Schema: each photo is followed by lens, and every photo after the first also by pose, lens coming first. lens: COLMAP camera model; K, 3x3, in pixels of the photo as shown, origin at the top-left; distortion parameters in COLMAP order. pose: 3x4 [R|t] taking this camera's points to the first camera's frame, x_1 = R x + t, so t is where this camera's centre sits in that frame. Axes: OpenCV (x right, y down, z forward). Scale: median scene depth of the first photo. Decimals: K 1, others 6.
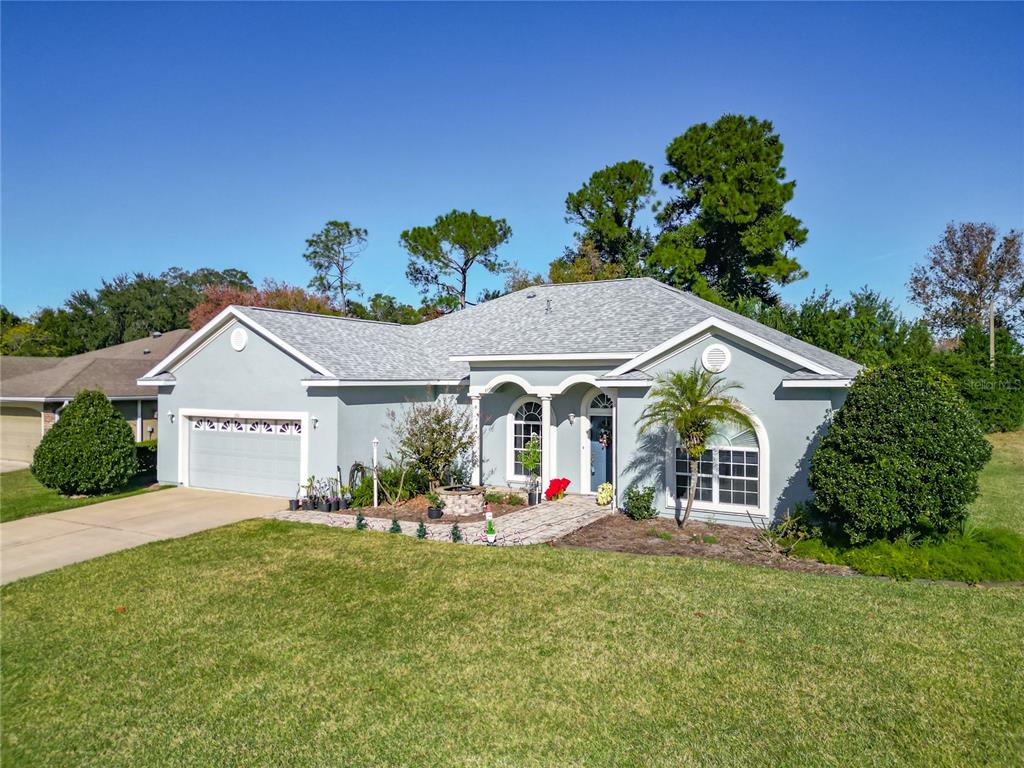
lens RADIAL K [[708.6, 0, 509.0], [0, 708.6, 384.6], [0, 0, 1]] dist [0.035859, -0.026522]
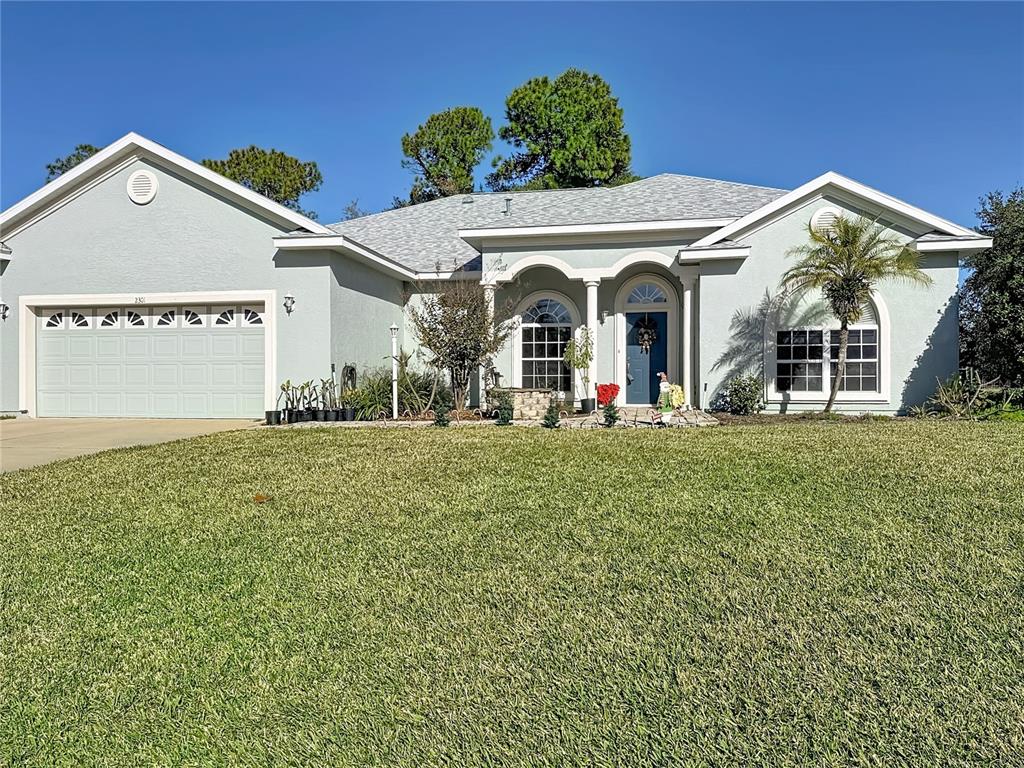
lens RADIAL K [[737.5, 0, 514.8], [0, 737.5, 375.7], [0, 0, 1]] dist [0.005106, -0.016149]
pose [[0.932263, 0.002907, 0.361769, -0.318336], [0.004408, 0.999802, -0.019392, 0.133751], [-0.361754, 0.019673, 0.932066, 0.248817]]
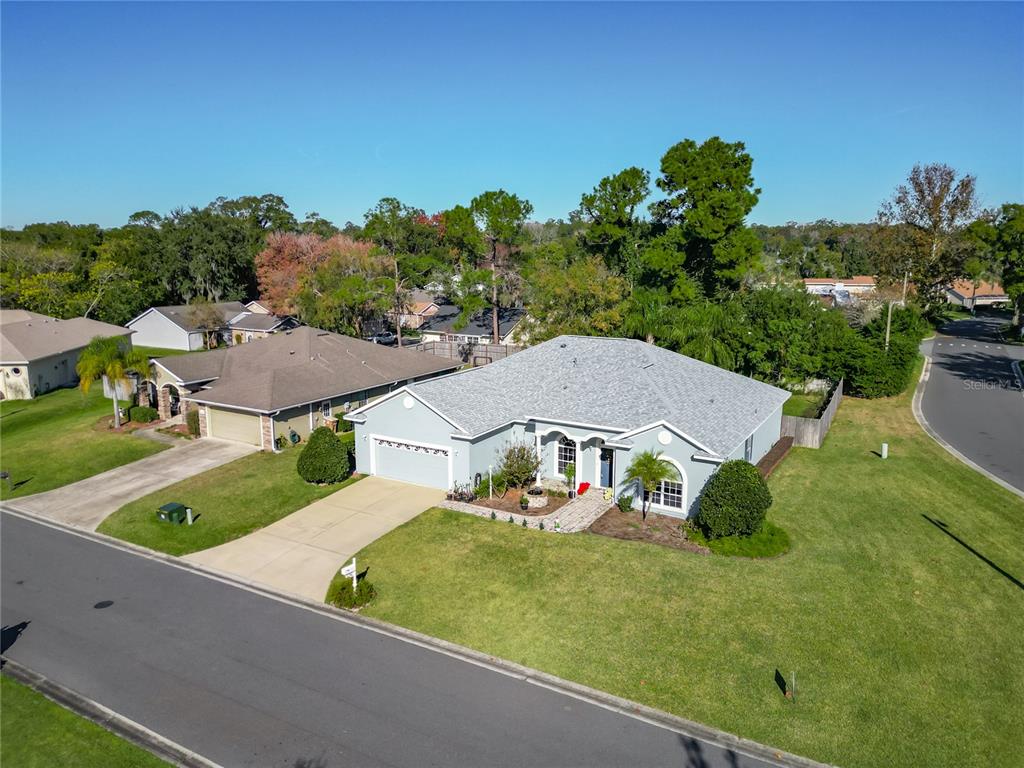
lens RADIAL K [[708.6, 0, 509.0], [0, 708.6, 384.2], [0, 0, 1]] dist [0.035859, -0.026522]
pose [[0.999982, 0.001674, 0.005797, -0.138896], [-0.002730, 0.982291, 0.187340, -0.467502], [-0.005381, -0.187352, 0.982278, -0.797891]]
